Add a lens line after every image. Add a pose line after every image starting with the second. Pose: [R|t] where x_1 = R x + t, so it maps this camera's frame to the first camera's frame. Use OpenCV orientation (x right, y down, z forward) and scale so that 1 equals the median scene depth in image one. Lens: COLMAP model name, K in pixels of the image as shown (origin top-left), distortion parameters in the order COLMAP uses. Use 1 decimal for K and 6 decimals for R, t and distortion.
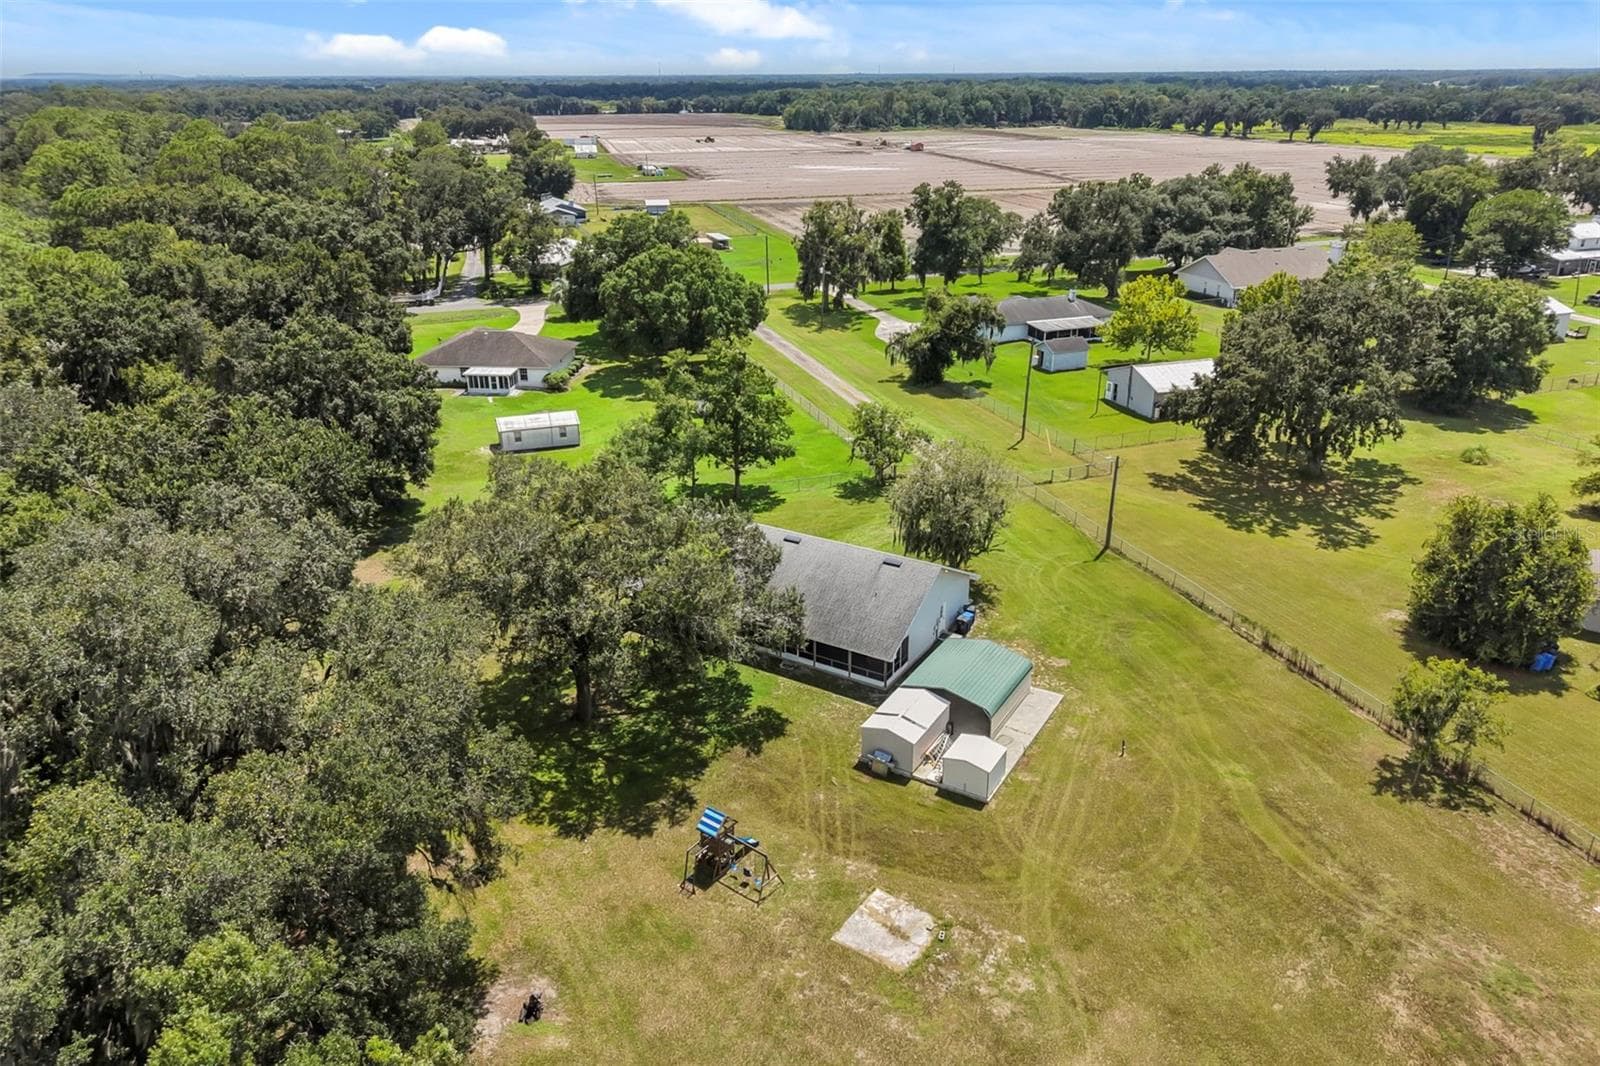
lens RADIAL K [[1100.7, 0, 800.0], [0, 1100.7, 533.0], [0, 0, 1]] dist [0.031150, -0.043363]
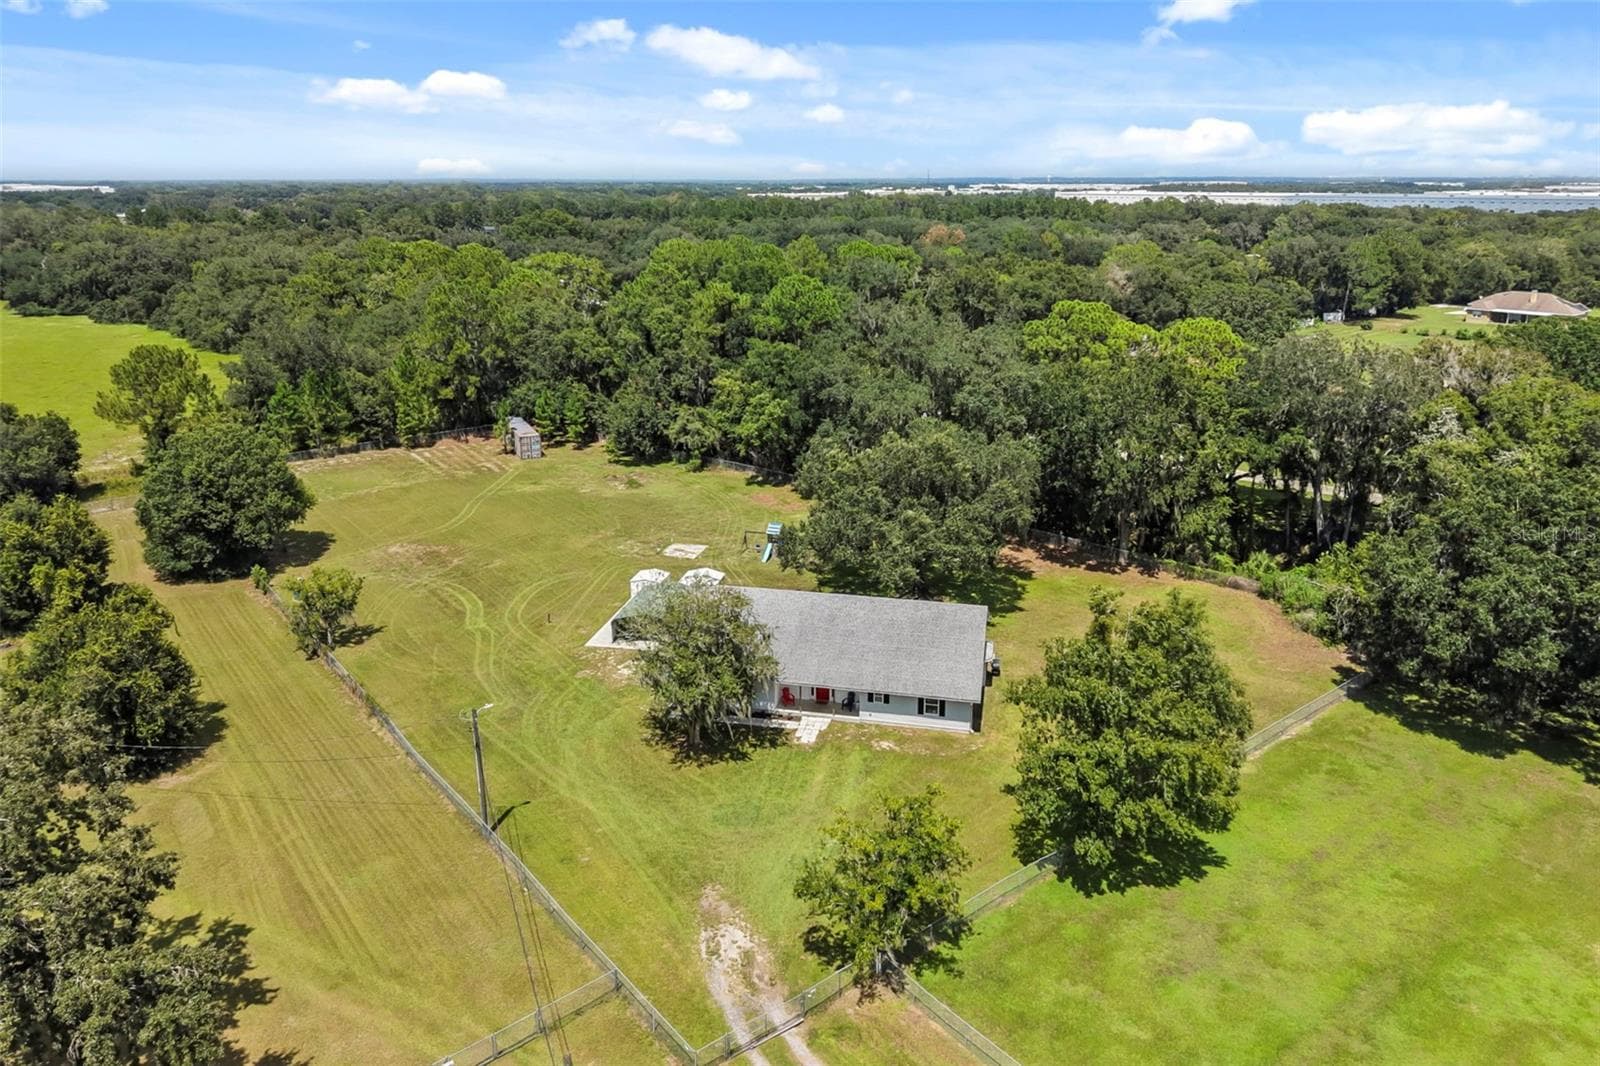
lens RADIAL K [[1100.7, 0, 800.0], [0, 1100.7, 533.0], [0, 0, 1]] dist [0.031150, -0.043363]
pose [[-0.946169, 0.105025, -0.306160, 0.185298], [-0.119533, 0.765647, 0.632057, -0.373040], [0.300792, 0.634629, -0.711878, 0.919677]]
